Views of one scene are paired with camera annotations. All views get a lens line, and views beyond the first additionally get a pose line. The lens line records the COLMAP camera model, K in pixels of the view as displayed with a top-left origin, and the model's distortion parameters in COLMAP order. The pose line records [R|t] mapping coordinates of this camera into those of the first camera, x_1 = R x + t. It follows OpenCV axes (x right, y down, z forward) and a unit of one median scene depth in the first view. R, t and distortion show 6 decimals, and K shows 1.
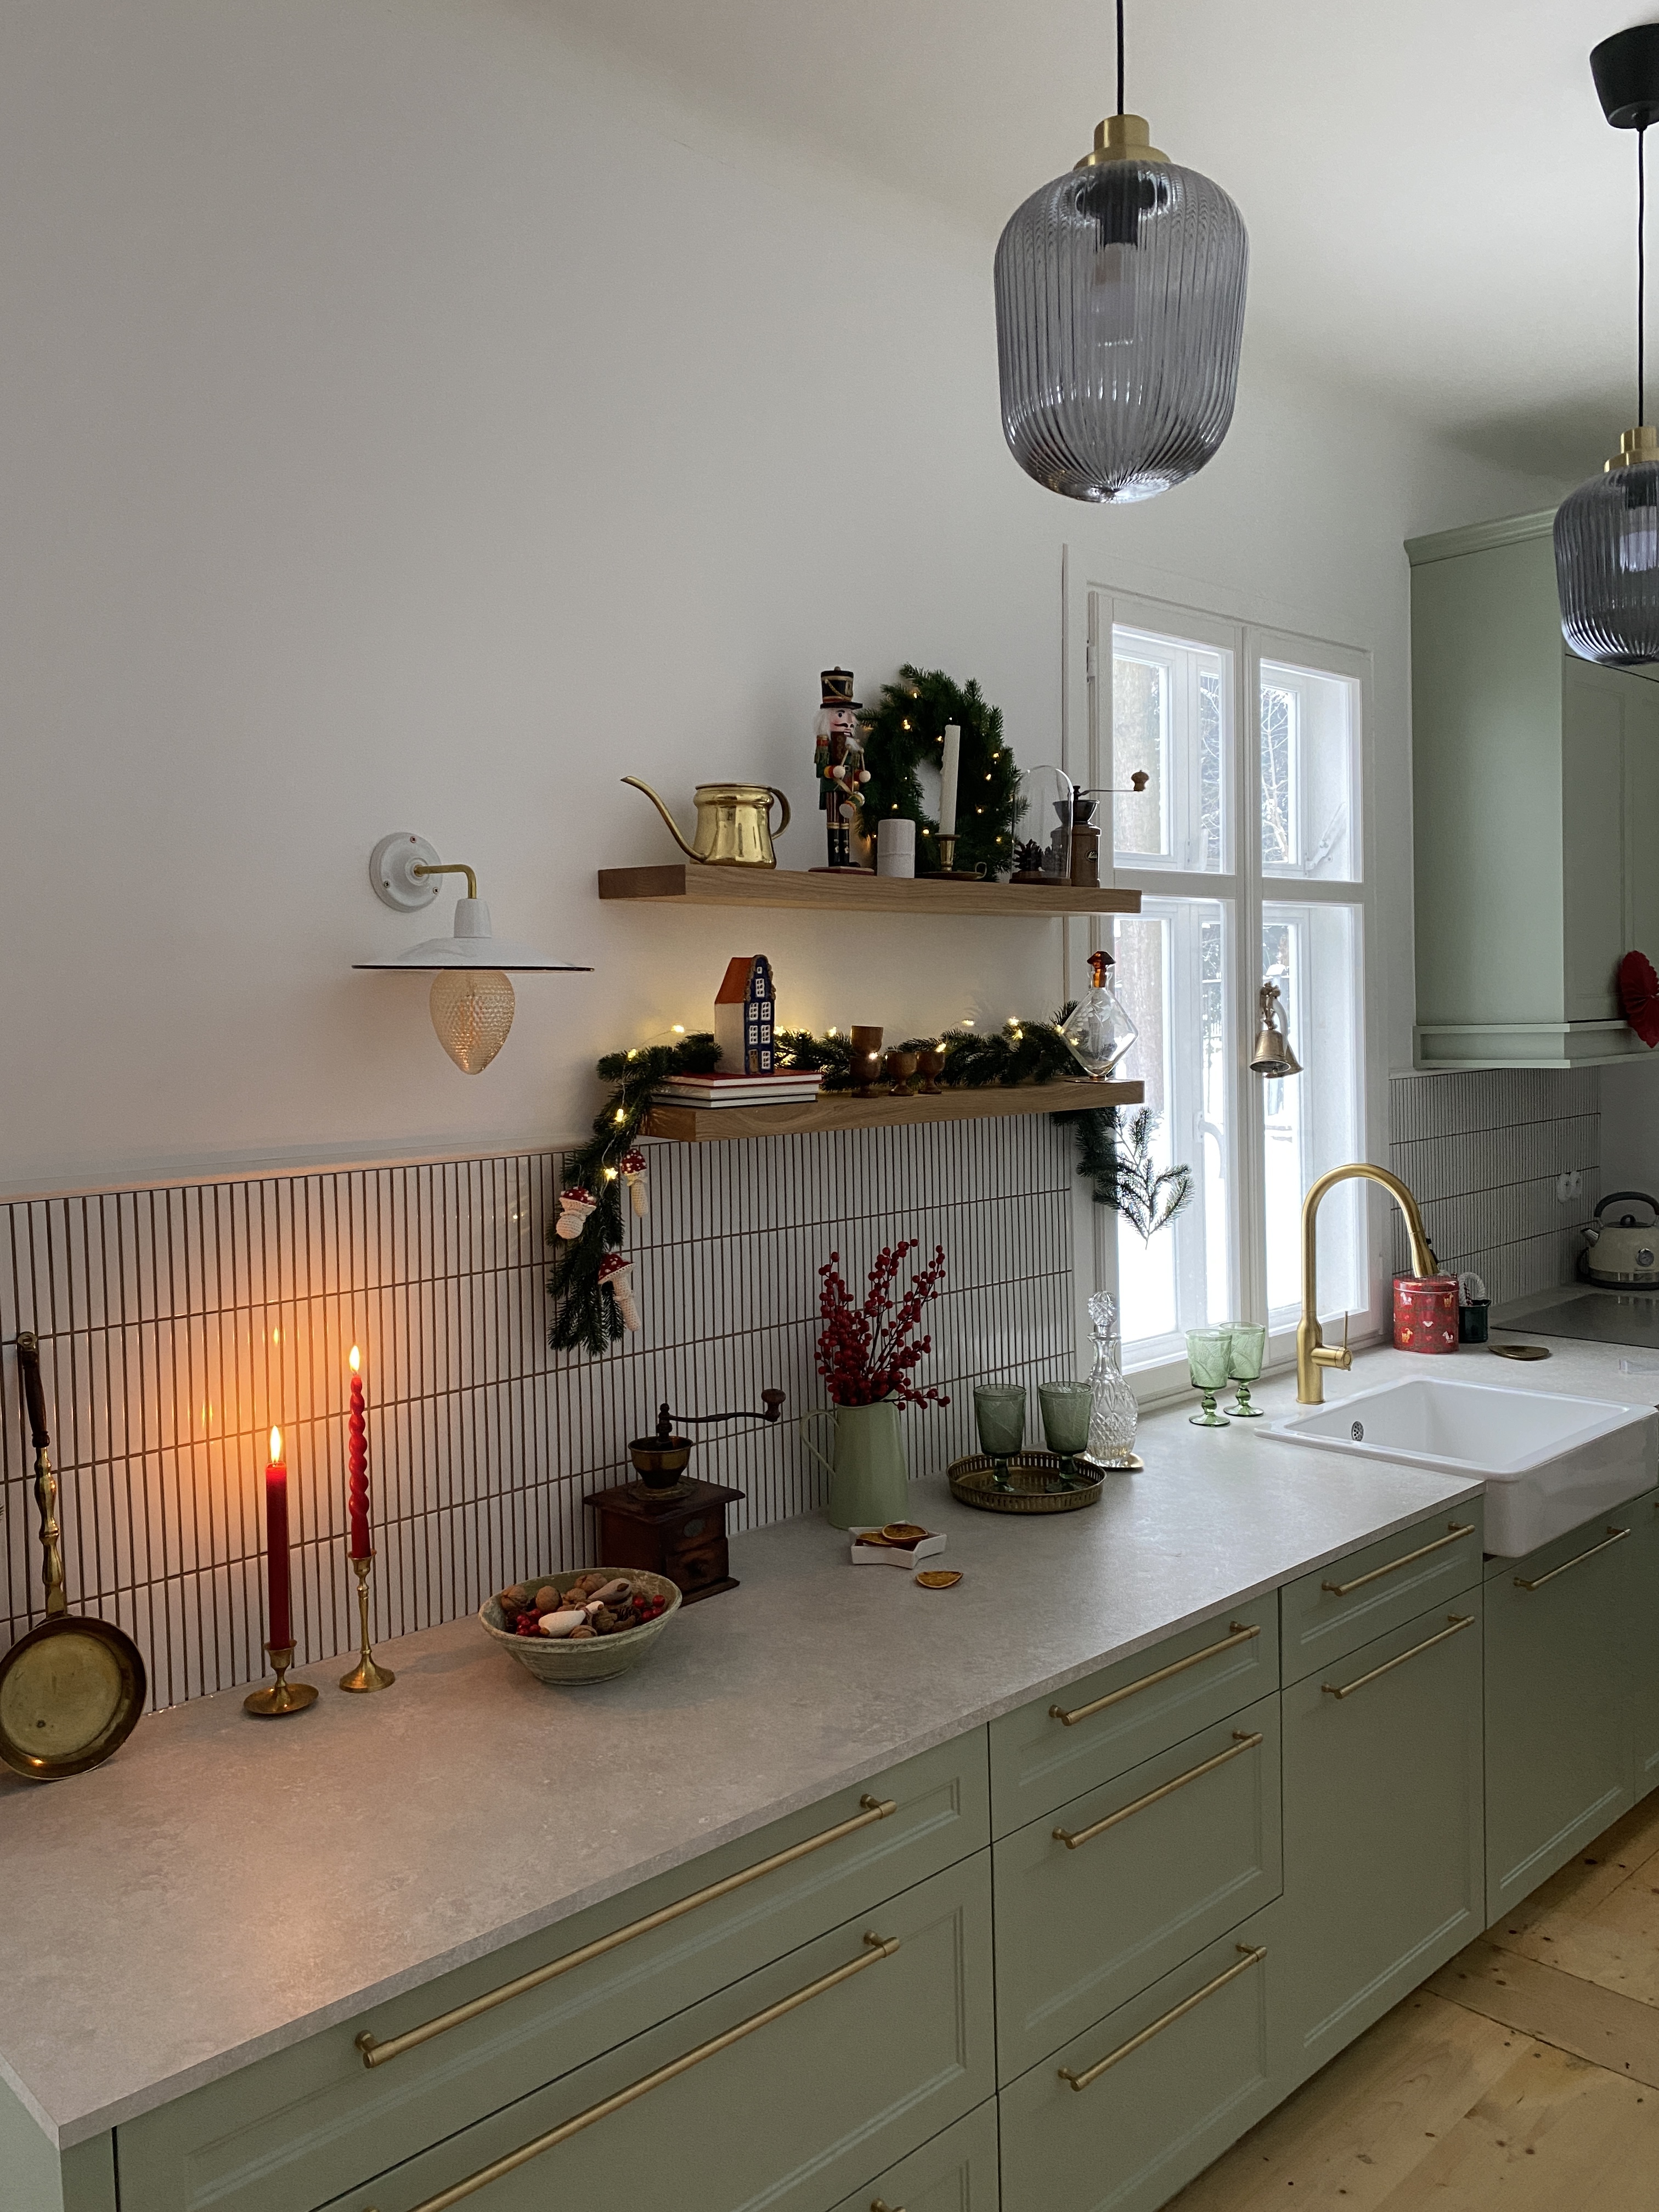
lens RADIAL K [[1672.7, 0, 796.0], [0, 1672.7, 1096.3], [0, 0, 1]] dist [0.091495, -0.121534]
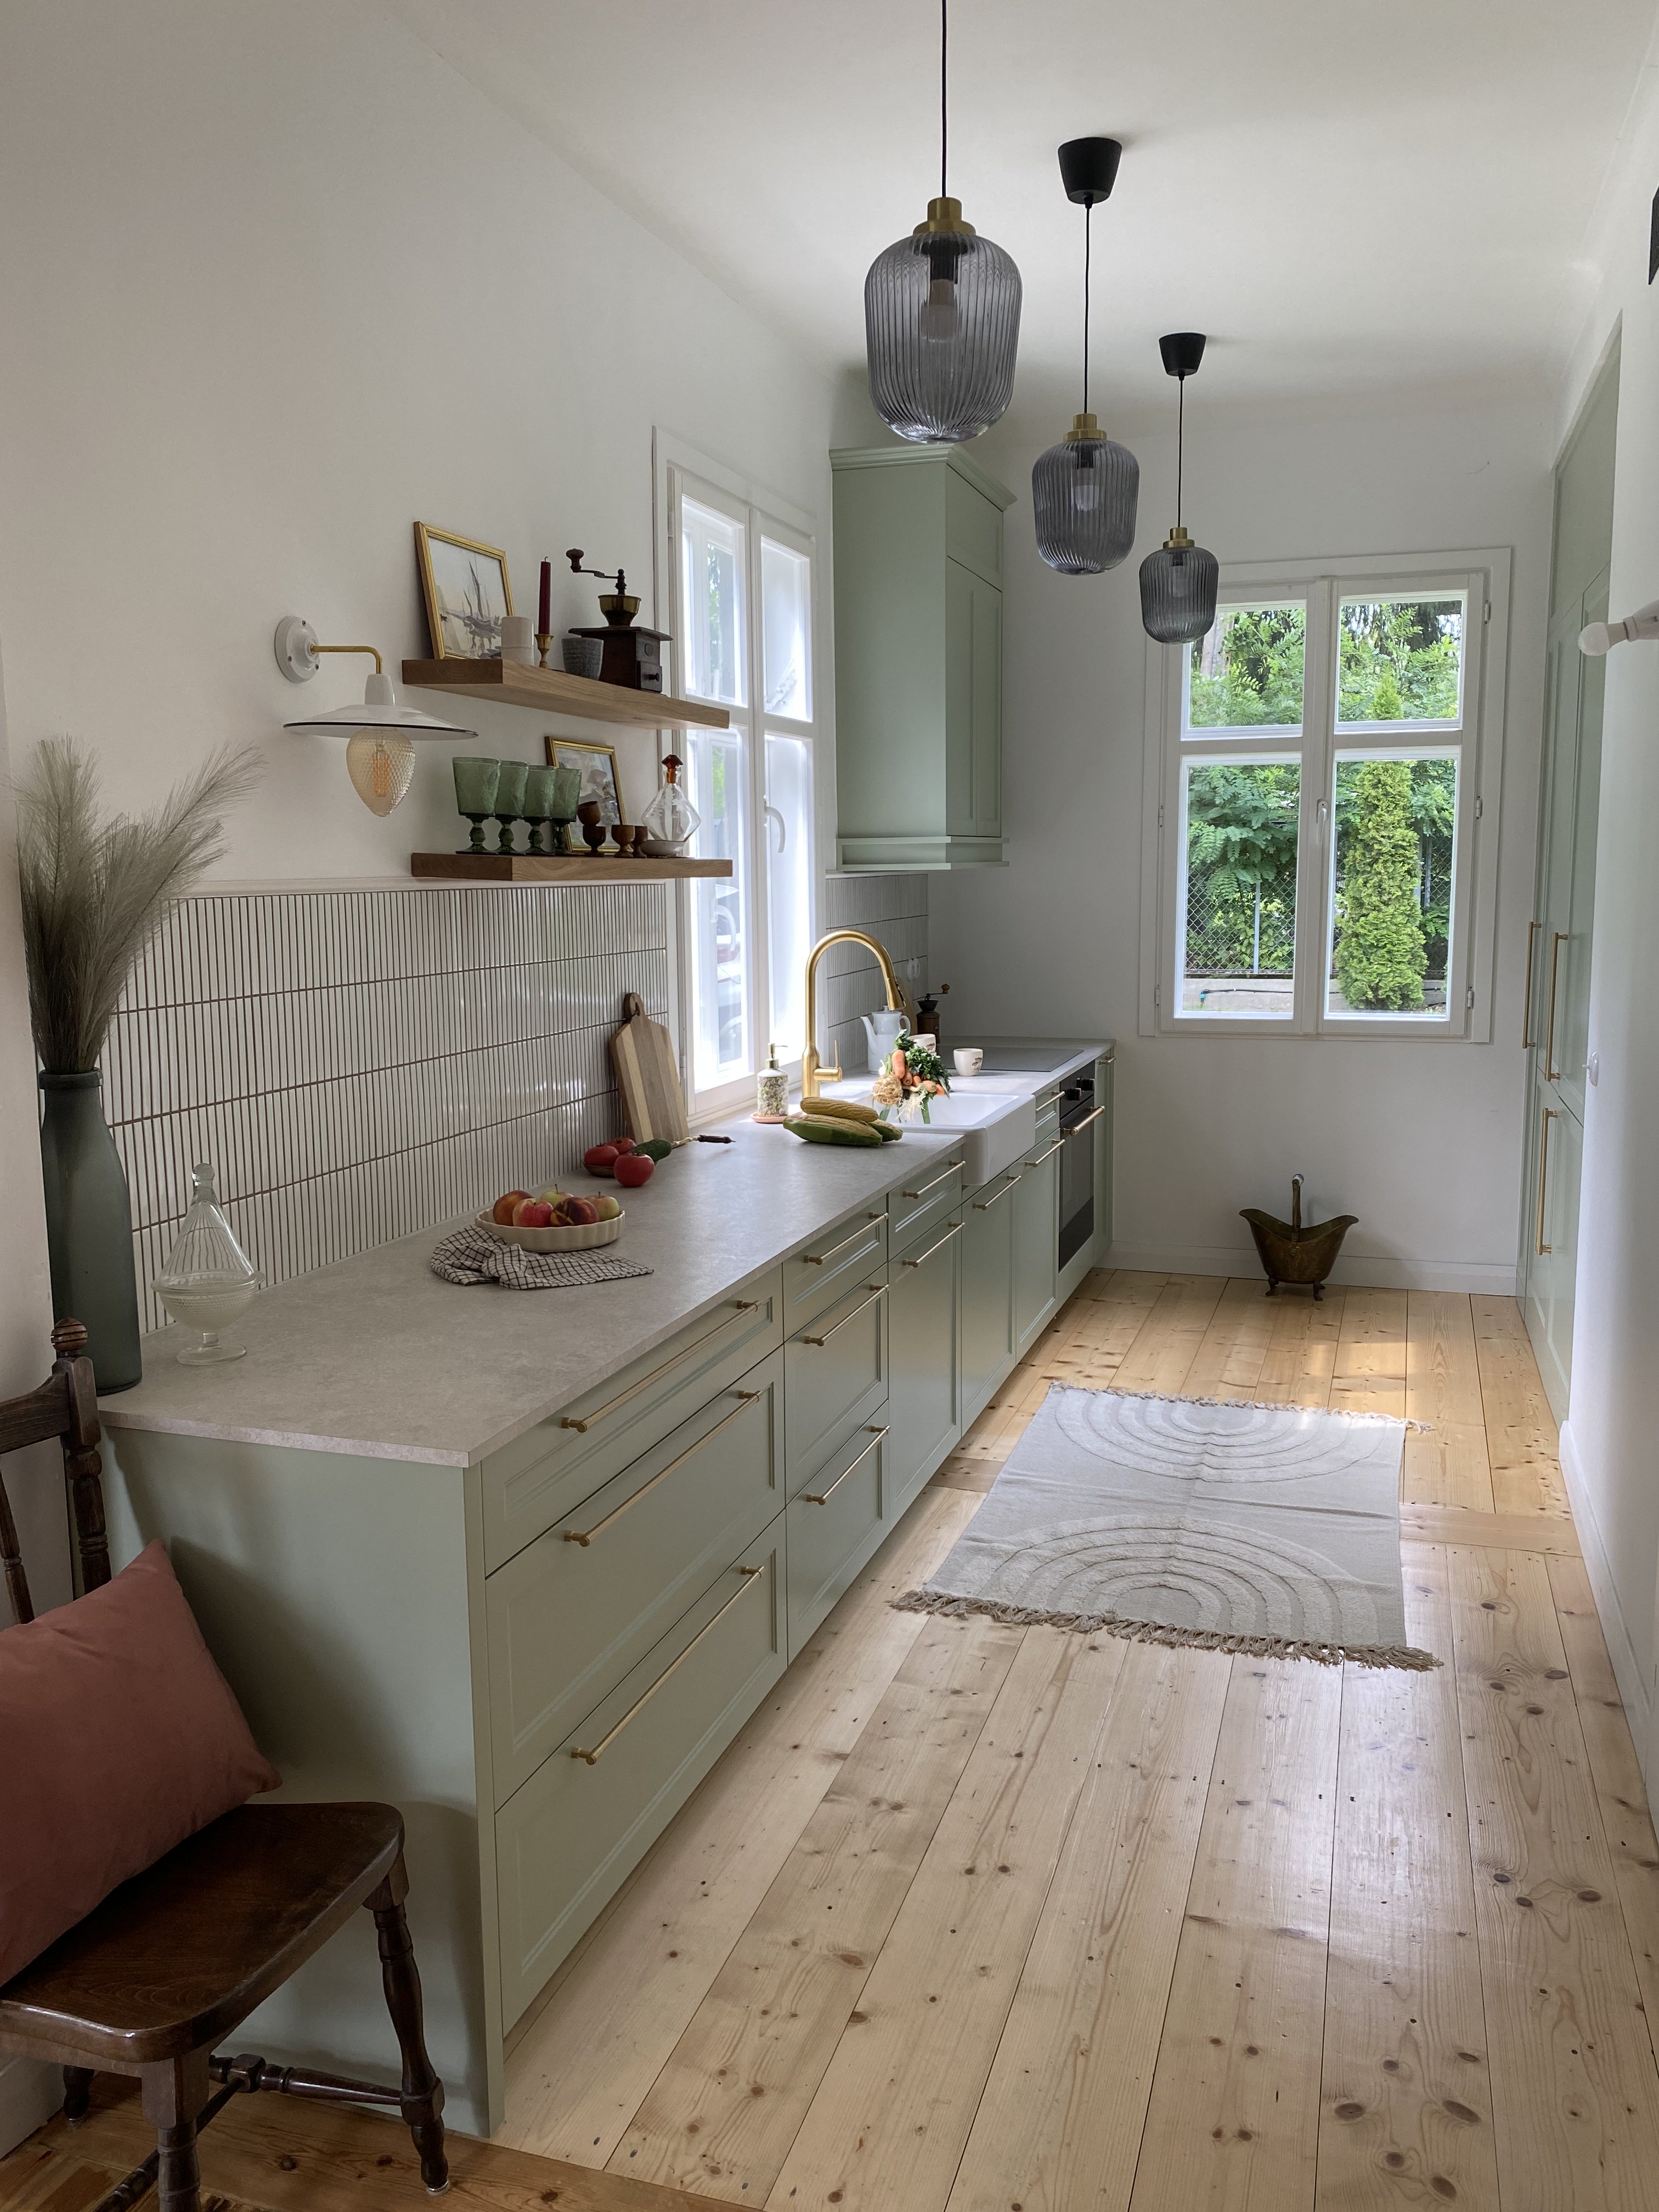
lens RADIAL K [[1683.7, 0, 829.3], [0, 1683.7, 1095.9], [0, 0, 1]] dist [0.085519, -0.119831]
pose [[0.880540, -0.045330, 0.471798, -0.450262], [0.006620, 0.996495, 0.083388, 0.082223], [-0.473925, -0.070303, 0.877754, -0.263360]]
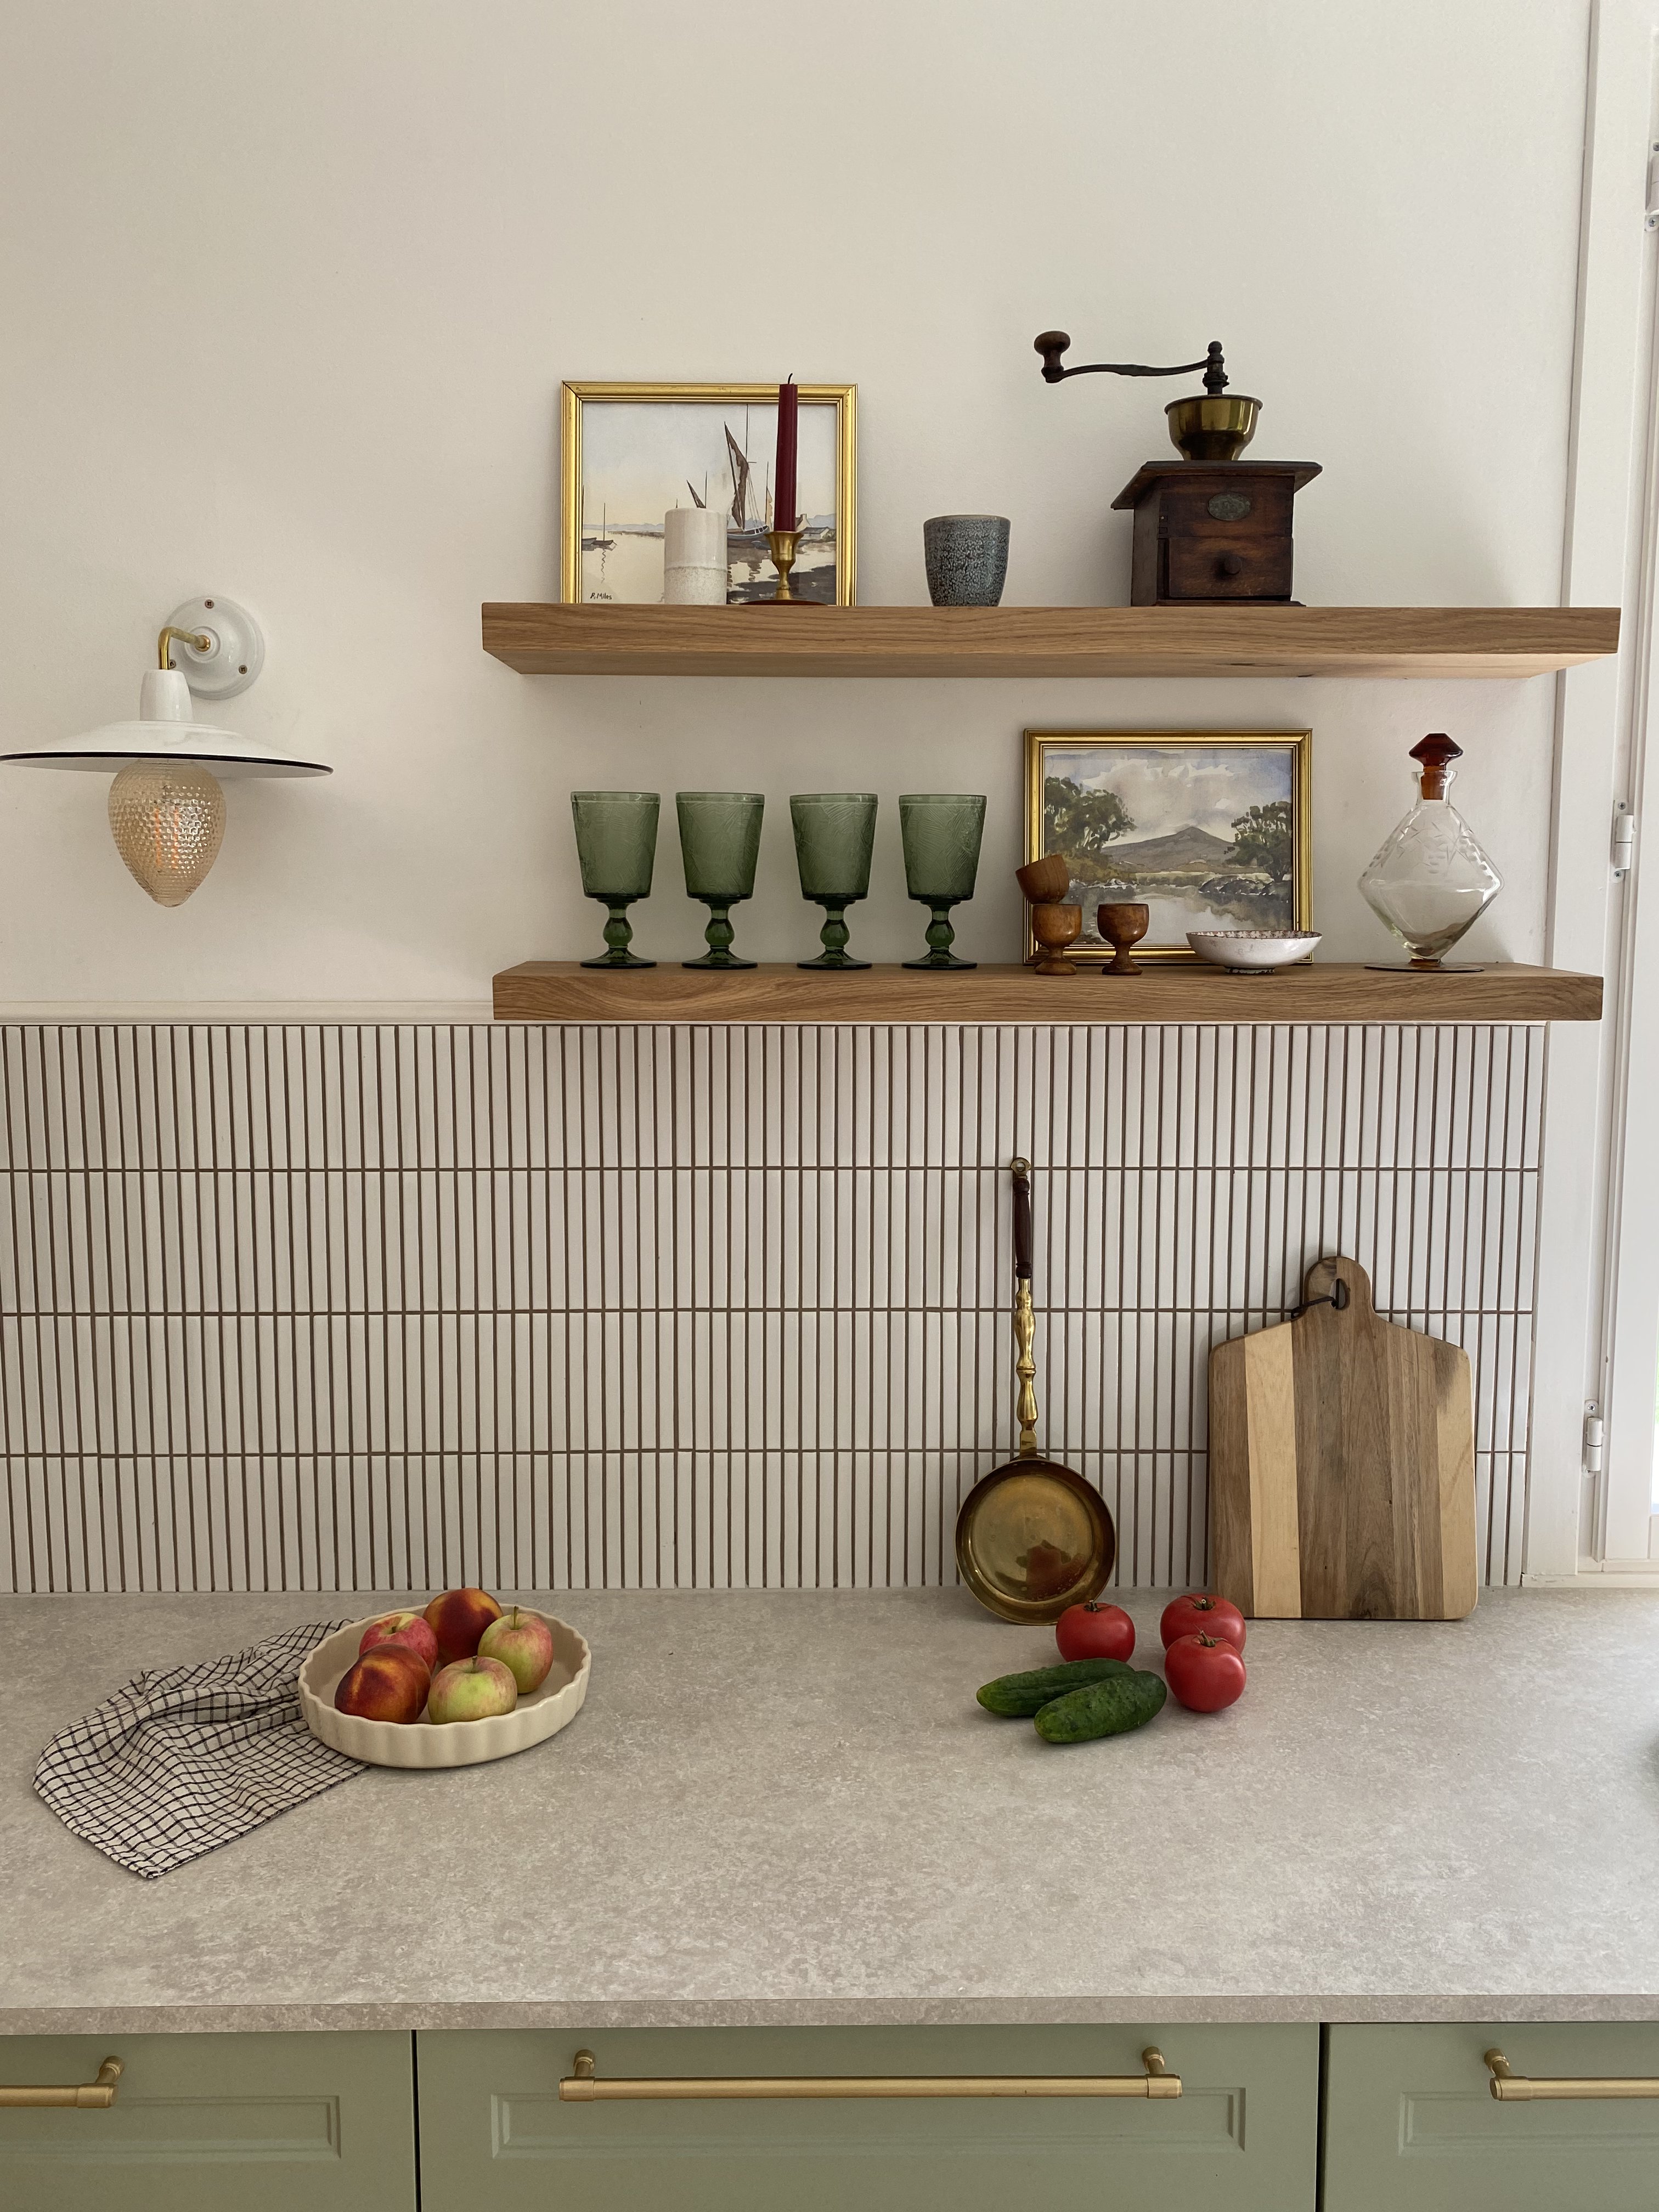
lens RADIAL K [[1690.3, 0, 824.6], [0, 1690.3, 1097.8], [0, 0, 1]] dist [0.035498, -0.016976]
pose [[0.739058, 0.095122, -0.666892, 0.485764], [-0.050507, 0.995018, 0.085952, -0.007213], [0.671746, -0.029841, 0.740181, 0.557425]]
